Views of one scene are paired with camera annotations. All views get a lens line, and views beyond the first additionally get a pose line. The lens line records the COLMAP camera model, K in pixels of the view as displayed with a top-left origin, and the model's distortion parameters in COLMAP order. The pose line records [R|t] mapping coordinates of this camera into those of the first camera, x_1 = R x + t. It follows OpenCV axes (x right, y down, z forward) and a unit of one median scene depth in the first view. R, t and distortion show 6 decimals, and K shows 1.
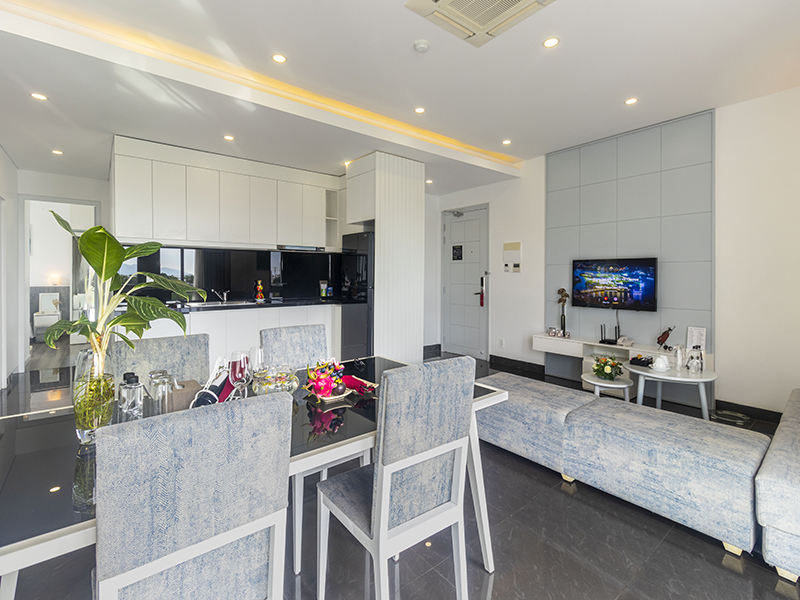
lens RADIAL K [[377.3, 0, 399.6], [0, 377.3, 279.3], [0, 0, 1]] dist [0.000953, 0.000156]
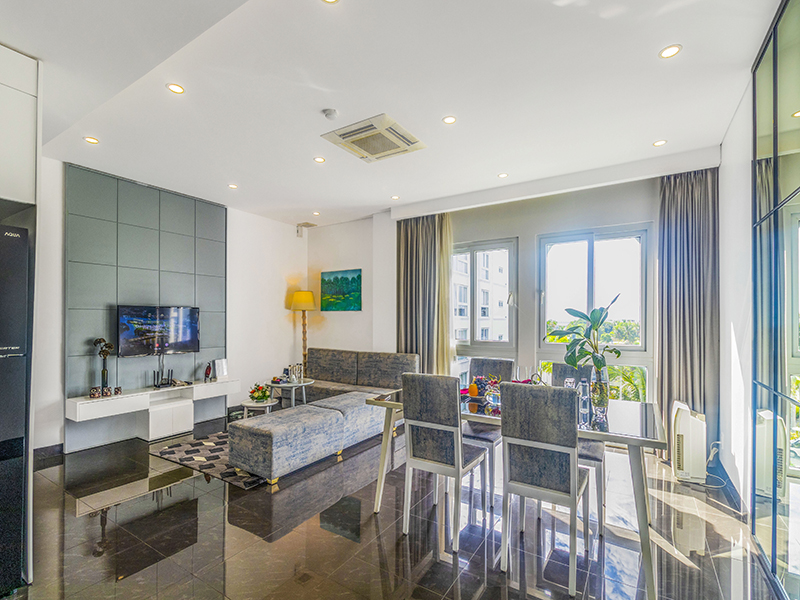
lens RADIAL K [[378.5, 0, 397.8], [0, 378.5, 318.0], [0, 0, 1]] dist [0.001730, 0.000572]
pose [[-0.320048, -0.003761, 0.947394, -0.625126], [-0.003426, 0.999990, 0.002813, -0.026757], [-0.947395, -0.002346, -0.320058, 0.694926]]
